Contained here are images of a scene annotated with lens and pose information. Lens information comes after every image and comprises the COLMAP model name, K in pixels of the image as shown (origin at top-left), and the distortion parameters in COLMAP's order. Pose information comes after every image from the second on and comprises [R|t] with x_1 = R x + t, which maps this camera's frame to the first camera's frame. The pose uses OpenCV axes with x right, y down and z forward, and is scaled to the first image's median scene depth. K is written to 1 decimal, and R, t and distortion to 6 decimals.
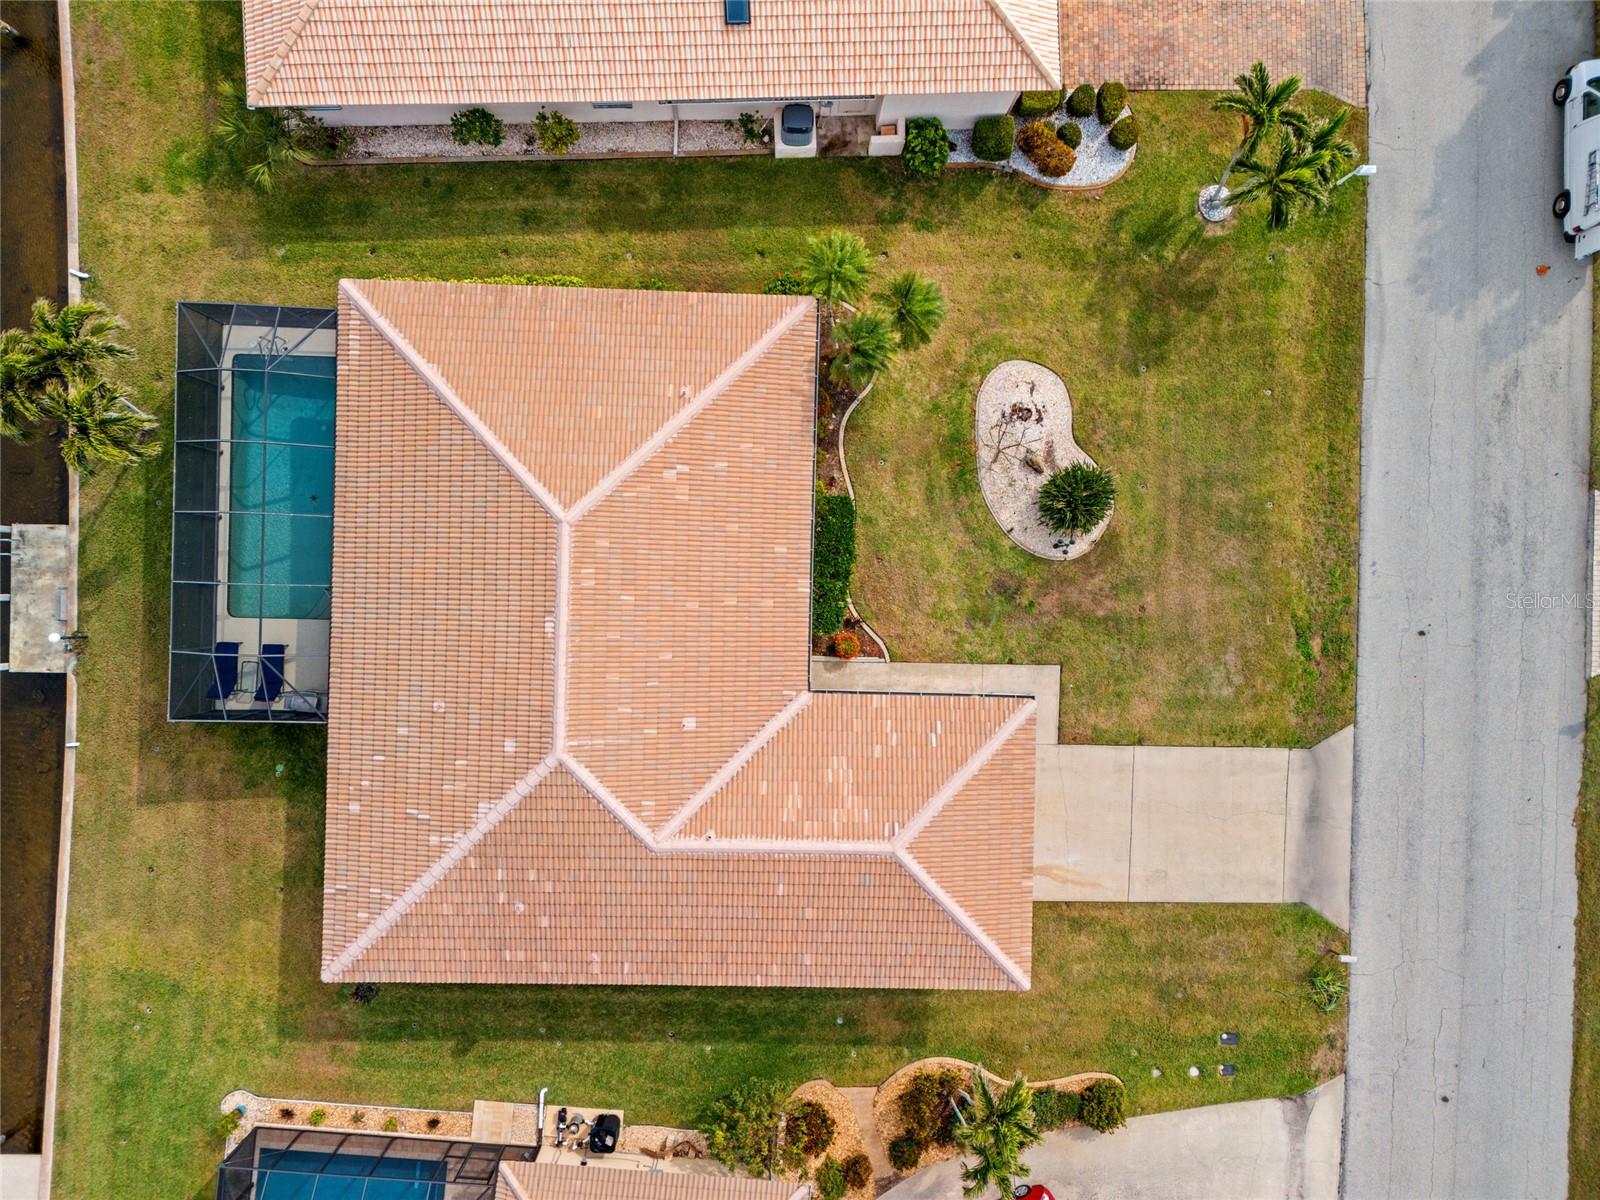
lens RADIAL K [[1155.7, 0, 800.0], [0, 1155.7, 600.0], [0, 0, 1]] dist [0.069301, -0.042036]
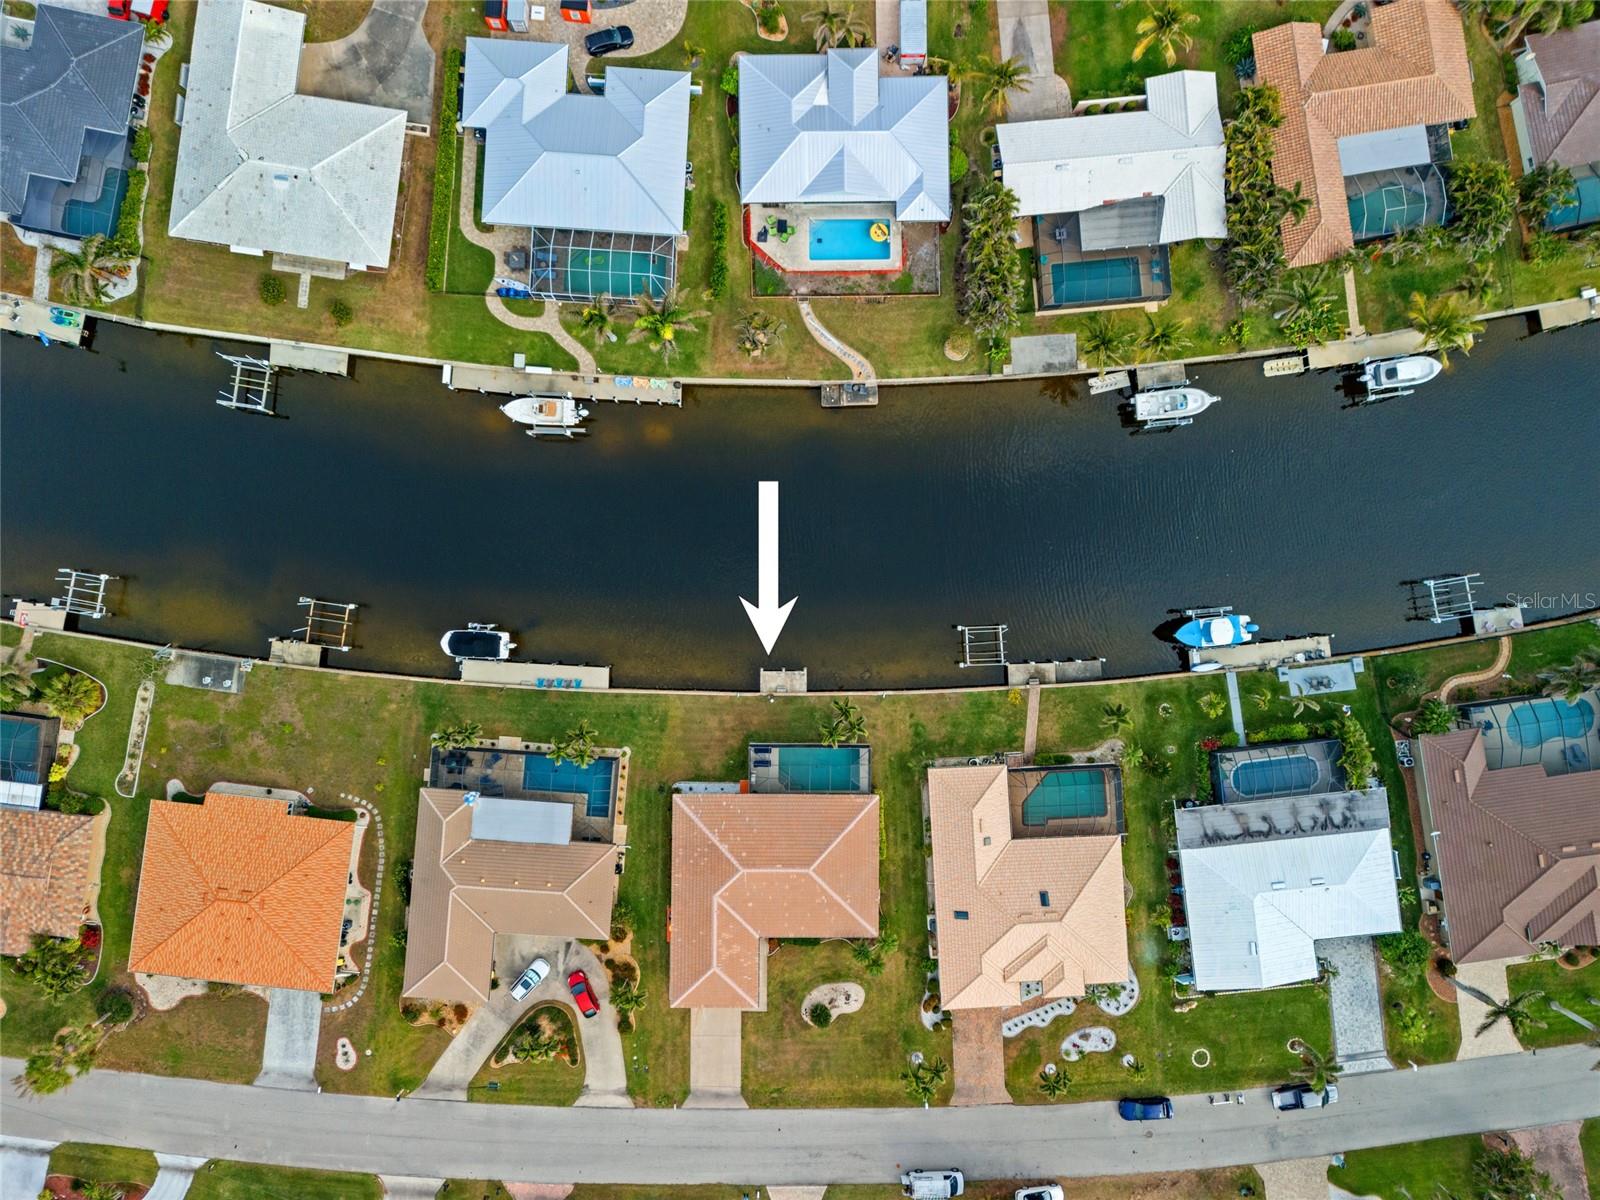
lens RADIAL K [[1157.5, 0, 800.0], [0, 1157.5, 600.0], [0, 0, 1]] dist [0.047584, -0.046769]
pose [[0.017186, 0.999133, -0.037921, -0.757891], [-0.999611, 0.016336, -0.022608, 0.021099], [-0.021968, 0.038295, 0.999025, -2.157367]]
